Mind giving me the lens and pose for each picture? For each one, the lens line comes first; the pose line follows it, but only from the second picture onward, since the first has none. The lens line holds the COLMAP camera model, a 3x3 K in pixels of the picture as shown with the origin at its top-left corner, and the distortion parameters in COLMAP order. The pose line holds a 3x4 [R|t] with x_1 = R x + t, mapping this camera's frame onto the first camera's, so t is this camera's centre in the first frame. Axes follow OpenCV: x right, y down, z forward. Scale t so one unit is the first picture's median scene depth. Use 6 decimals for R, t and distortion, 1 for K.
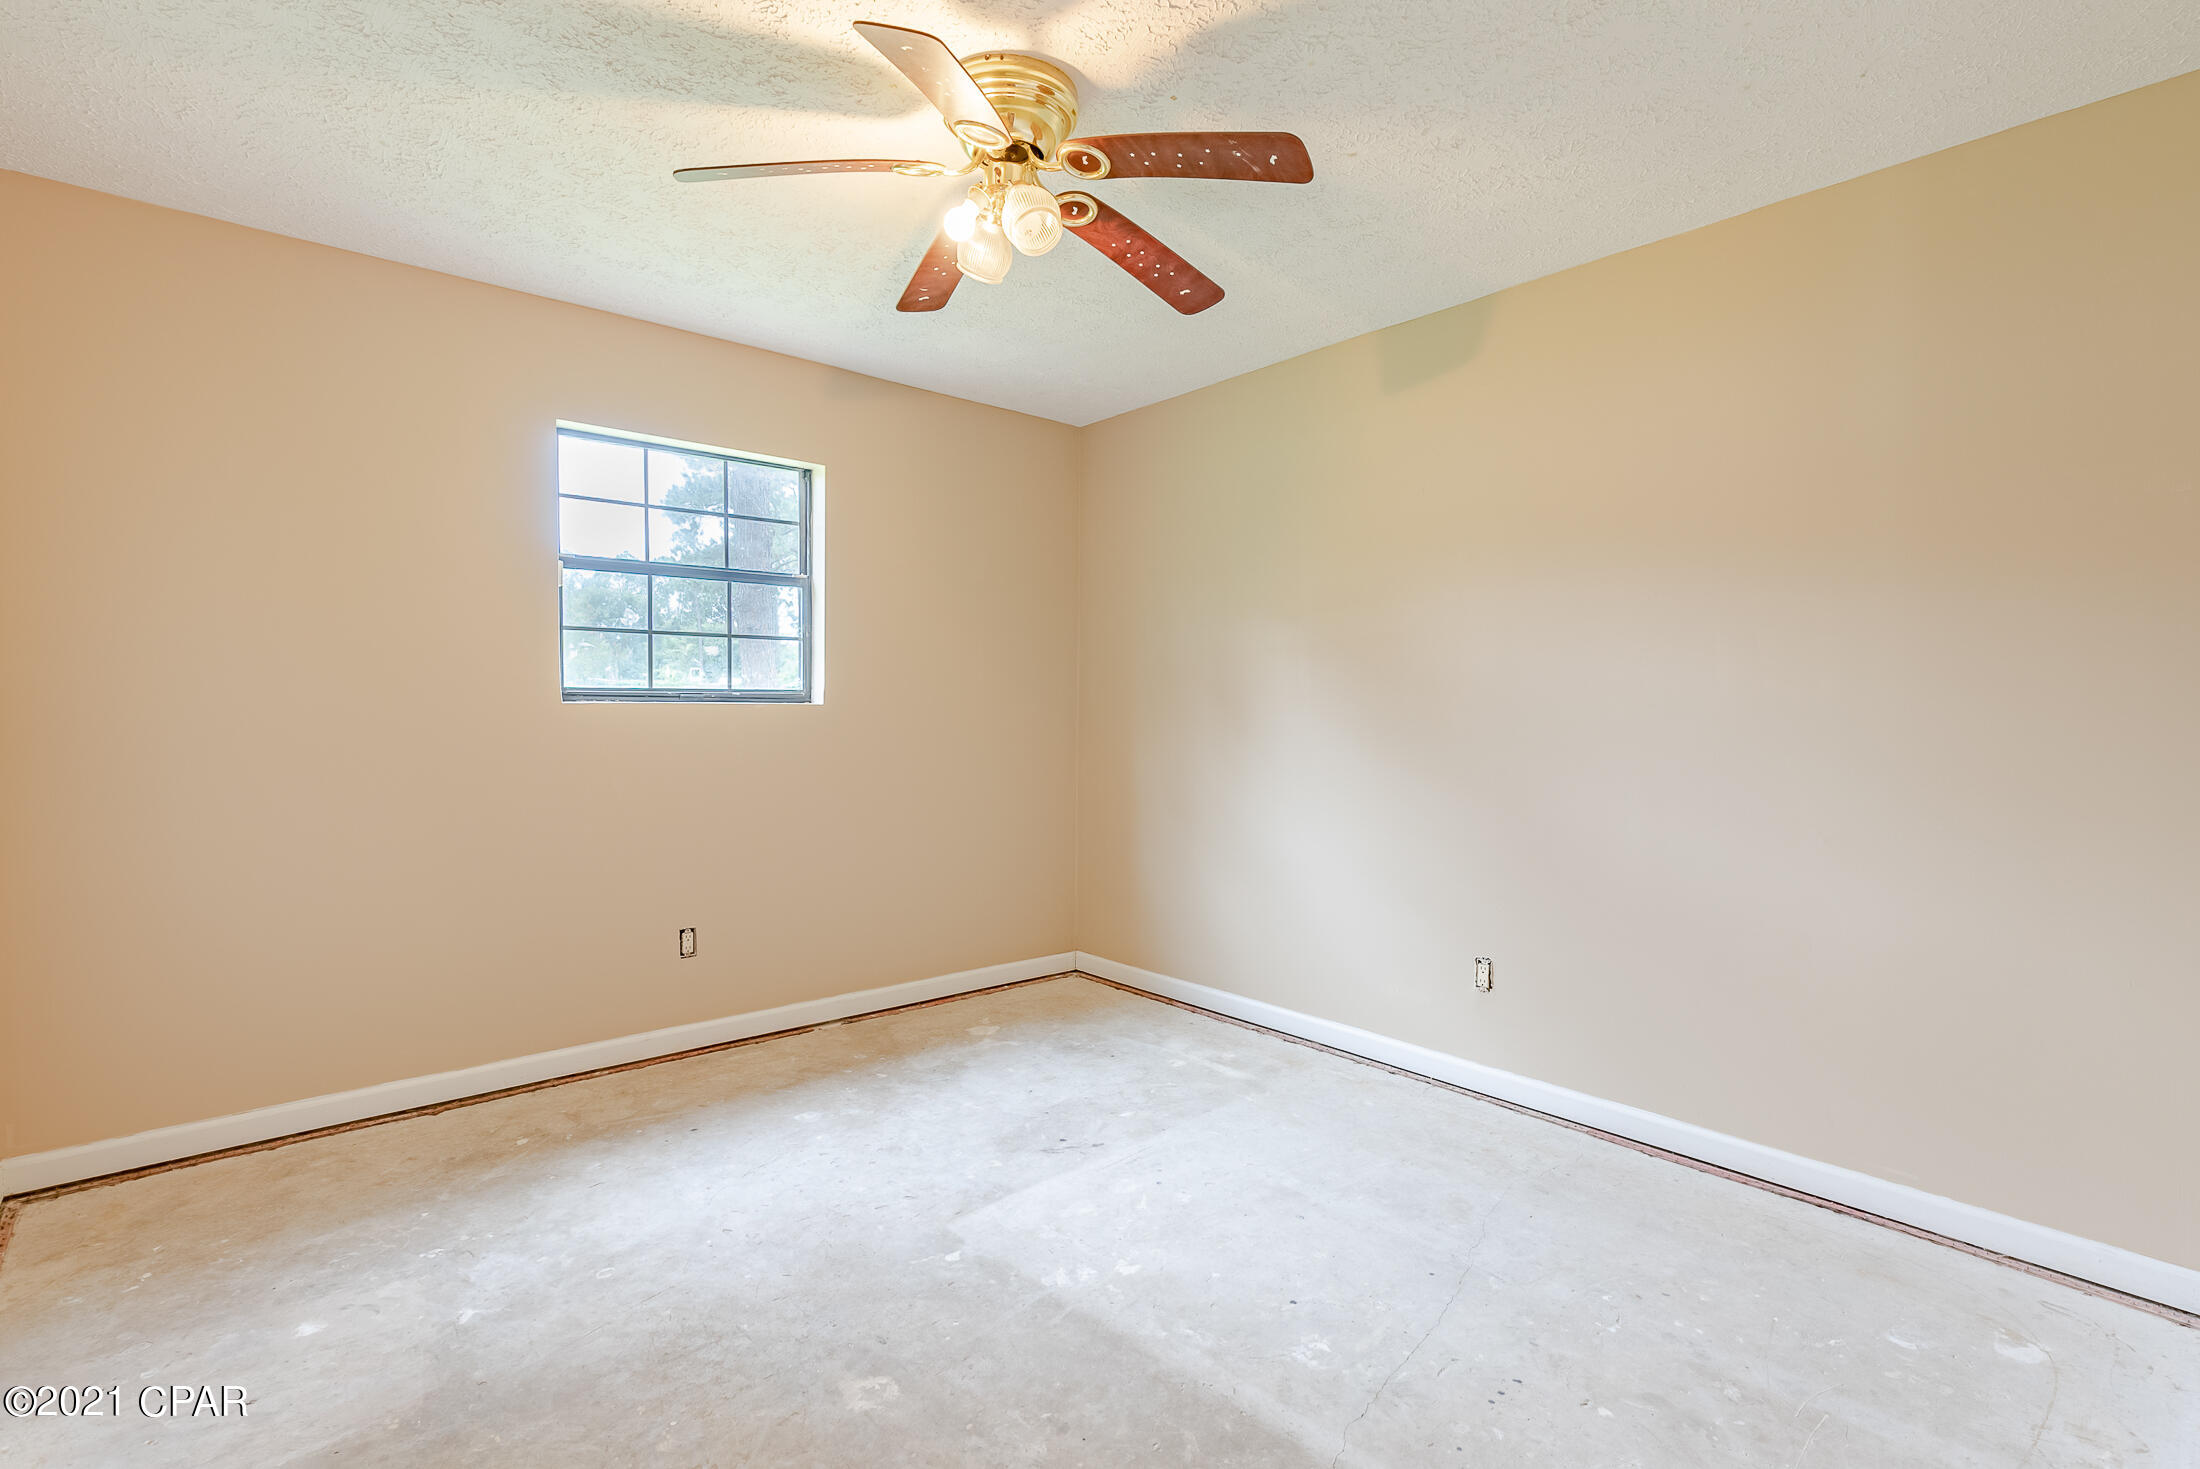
lens RADIAL K [[1005.4, 0, 1100.0], [0, 1005.4, 734.5], [0, 0, 1]] dist [-0.002985, -0.000190]
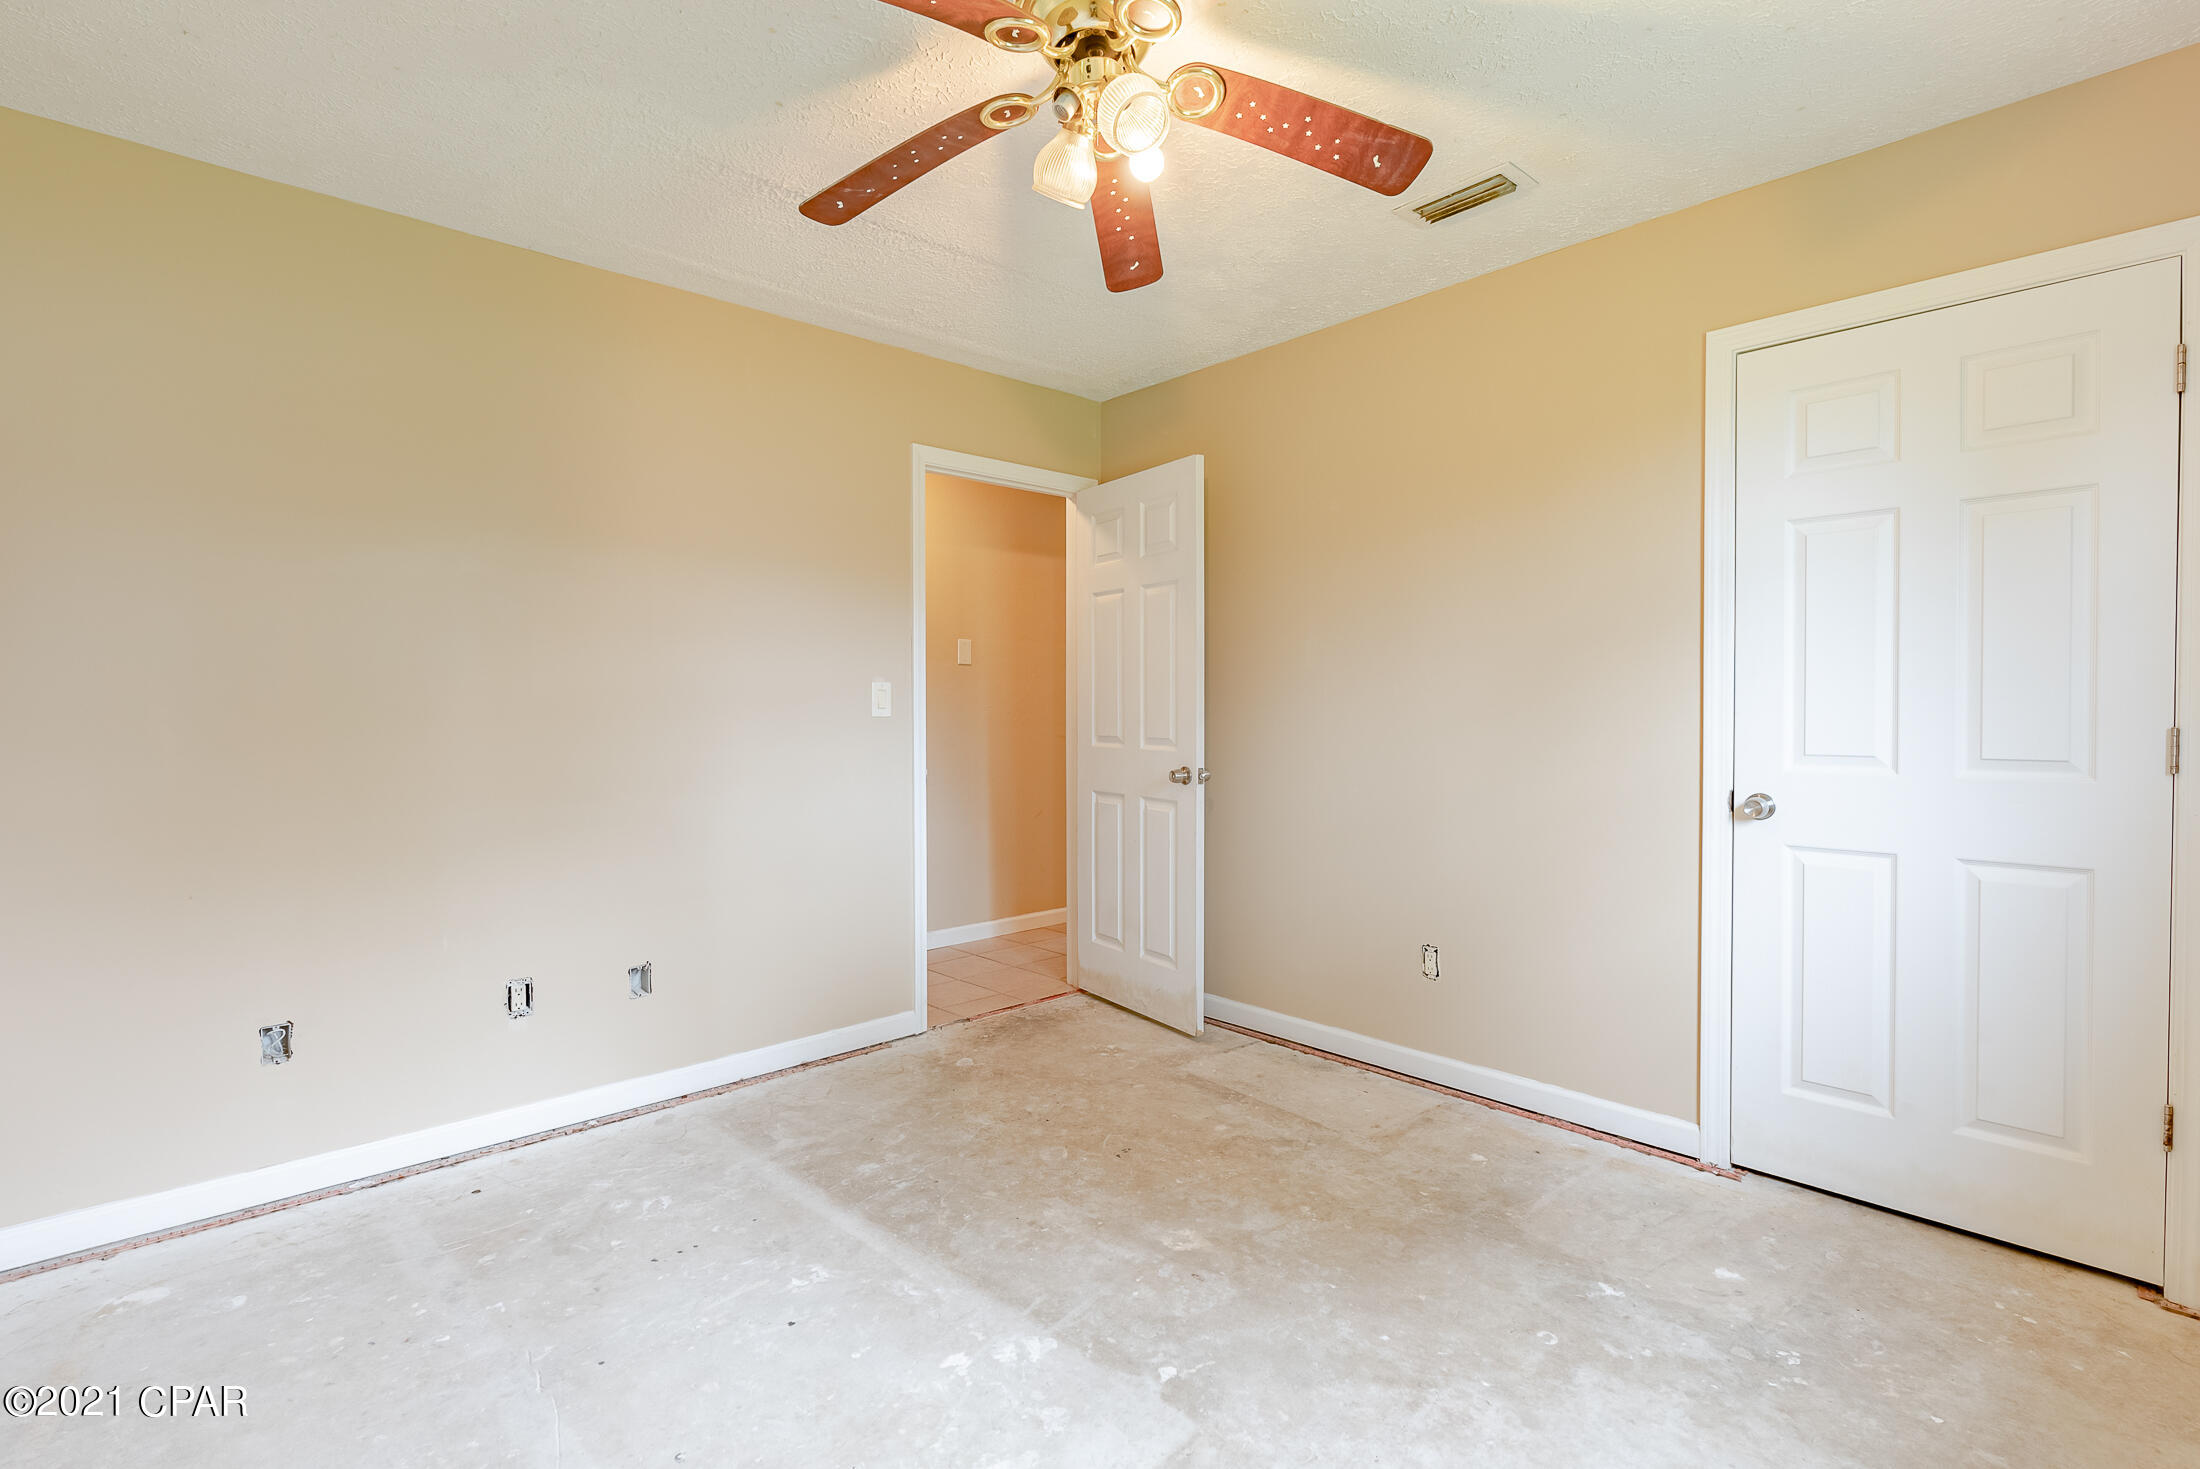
lens RADIAL K [[1005.4, 0, 1100.0], [0, 1005.4, 734.5], [0, 0, 1]] dist [-0.002985, -0.000190]
pose [[-0.999464, -0.000846, -0.032733, -0.072108], [-0.002532, 0.998669, 0.051511, -0.046305], [0.032646, 0.051567, -0.998136, 2.009949]]
